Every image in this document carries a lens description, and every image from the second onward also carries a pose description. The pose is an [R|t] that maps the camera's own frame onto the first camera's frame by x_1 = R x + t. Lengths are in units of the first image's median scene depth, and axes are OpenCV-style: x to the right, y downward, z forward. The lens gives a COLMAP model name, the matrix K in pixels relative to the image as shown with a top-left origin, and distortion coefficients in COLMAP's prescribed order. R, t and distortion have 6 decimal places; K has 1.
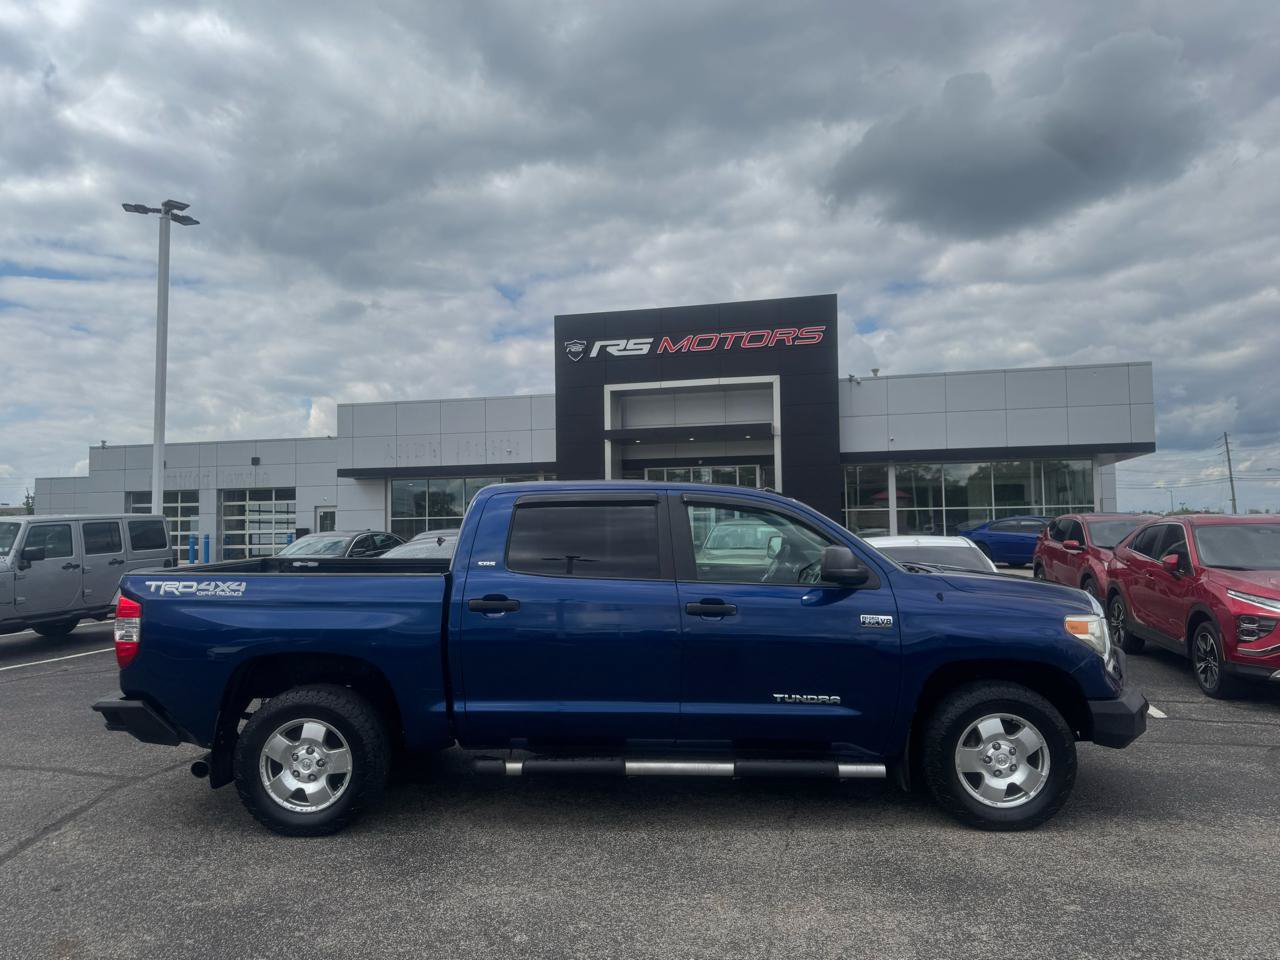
lens RADIAL K [[914.0, 0, 638.3], [0, 914.0, 486.3], [0, 0, 1]] dist [0.056638, -0.069623]
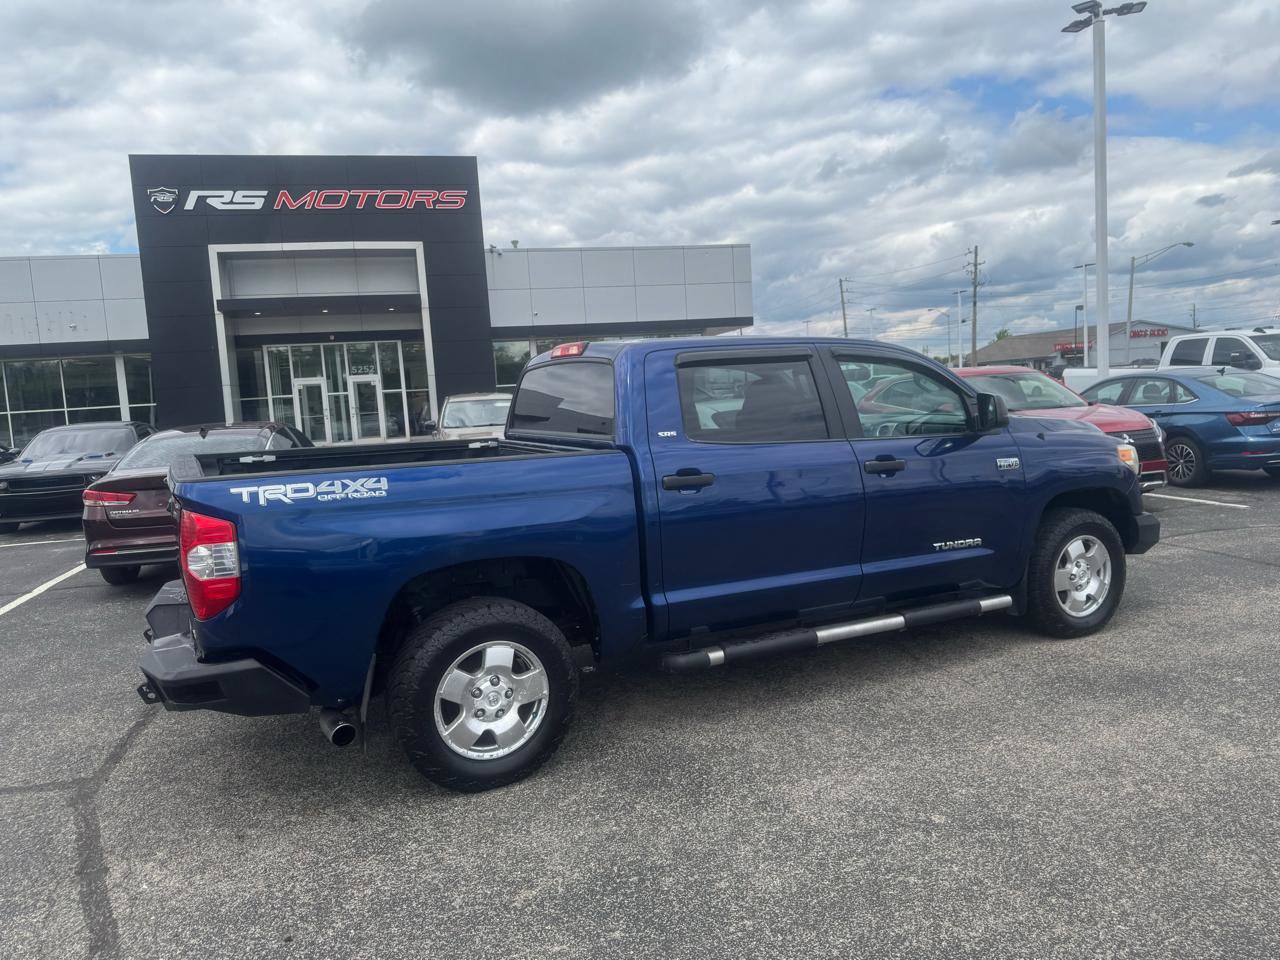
lens RADIAL K [[914.0, 0, 652.7], [0, 914.0, 478.5], [0, 0, 1]] dist [0.056638, -0.069623]
pose [[0.876962, -0.083379, 0.473271, -0.103710], [0.024638, 0.991339, 0.128997, 0.002874], [-0.479927, -0.101465, 0.871421, 0.047099]]
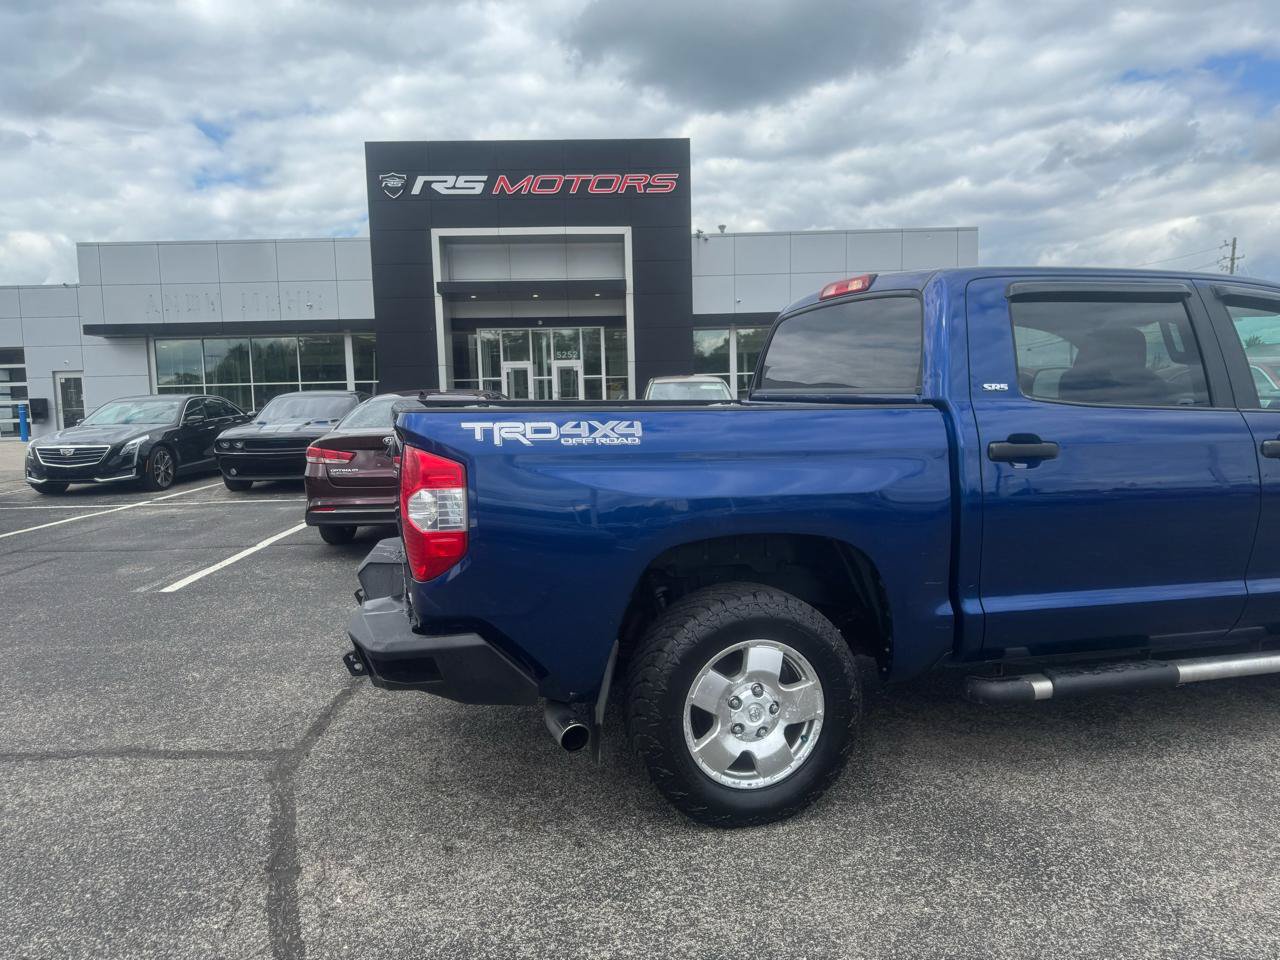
lens RADIAL K [[914.0, 0, 651.6], [0, 914.0, 494.7], [0, 0, 1]] dist [0.056638, -0.069623]
pose [[0.956689, -0.037756, 0.288652, -0.104073], [-0.004855, 0.989347, 0.145497, 0.011780], [-0.291071, -0.140597, 0.946314, 0.080116]]
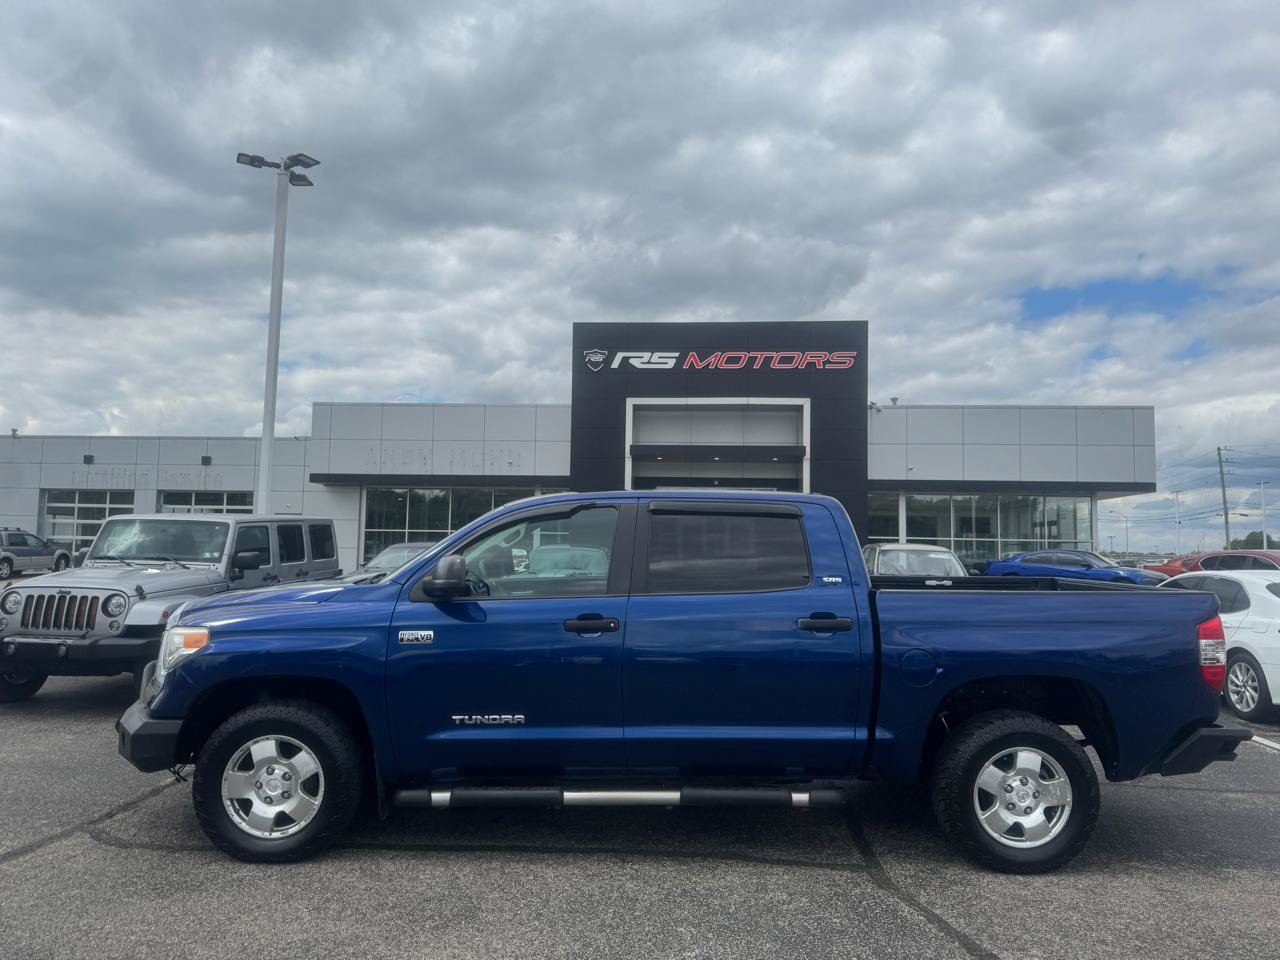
lens RADIAL K [[914.0, 0, 639.9], [0, 914.0, 481.0], [0, 0, 1]] dist [0.056638, -0.069623]
pose [[0.984964, 0.042846, 0.167363, -0.189319], [-0.038011, 0.998765, -0.031988, 0.006528], [-0.168527, 0.025145, 0.985376, 0.059965]]
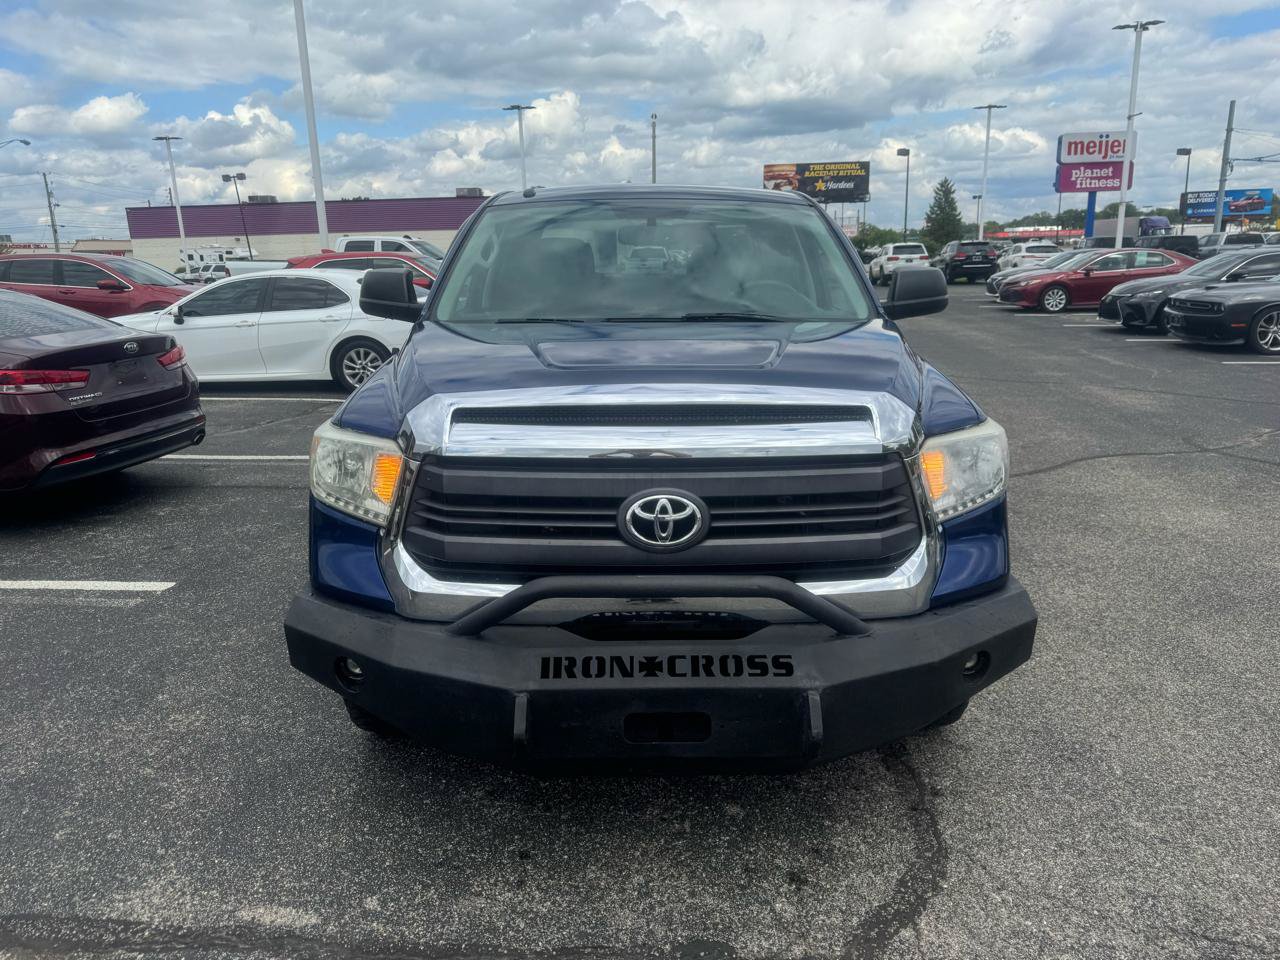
lens RADIAL K [[914.0, 0, 641.6], [0, 914.0, 479.6], [0, 0, 1]] dist [0.056638, -0.069623]
pose [[-0.182690, -0.221344, 0.957931, -0.324107], [-0.021162, 0.974988, 0.221249, 0.016701], [-0.982943, 0.020149, -0.182805, 0.289119]]
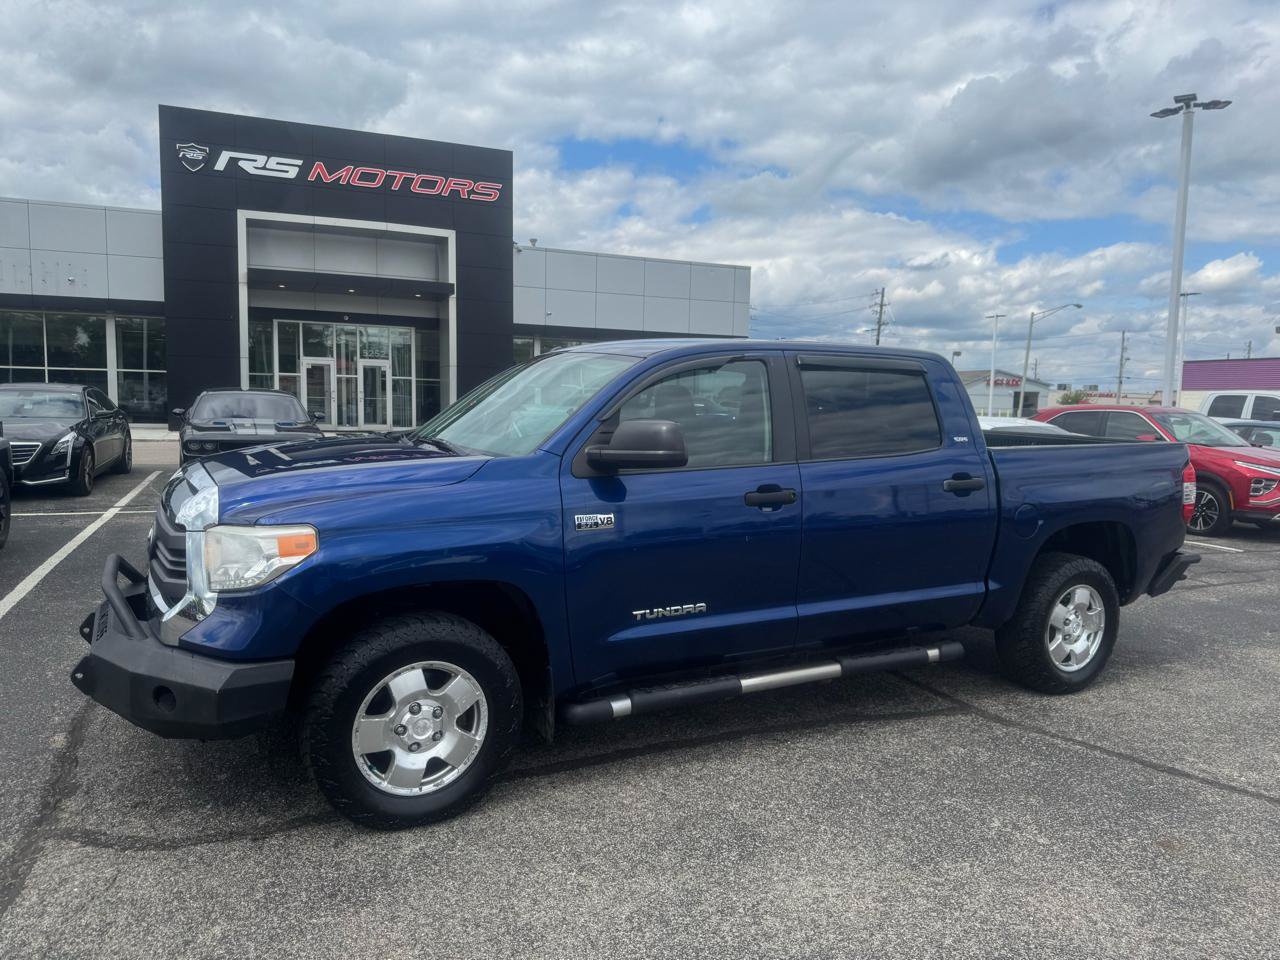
lens RADIAL K [[915.3, 0, 644.9], [0, 915.3, 489.6], [0, 0, 1]] dist [0.050630, -0.061815]
pose [[0.788236, -0.028315, 0.614721, -0.273725], [-0.061716, 0.990267, 0.124749, 0.009863], [-0.612270, -0.136270, 0.778817, 0.125525]]
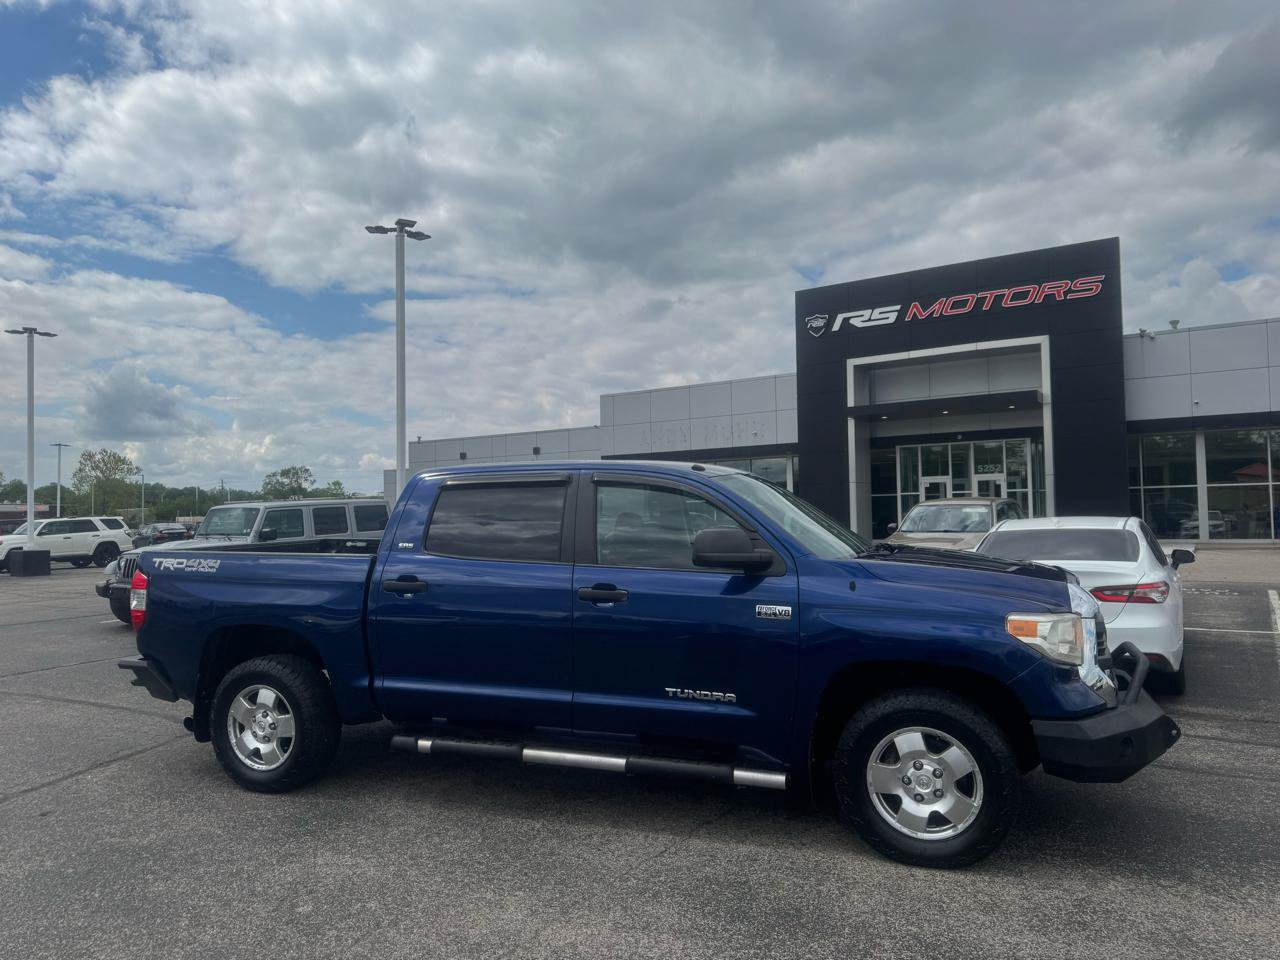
lens RADIAL K [[914.0, 0, 625.4], [0, 914.0, 487.6], [0, 0, 1]] dist [0.056638, -0.069623]
pose [[0.939519, -0.014523, -0.342189, 0.074076], [0.021731, 0.999615, 0.017240, 0.001434], [0.341807, -0.023633, 0.939473, 0.021789]]
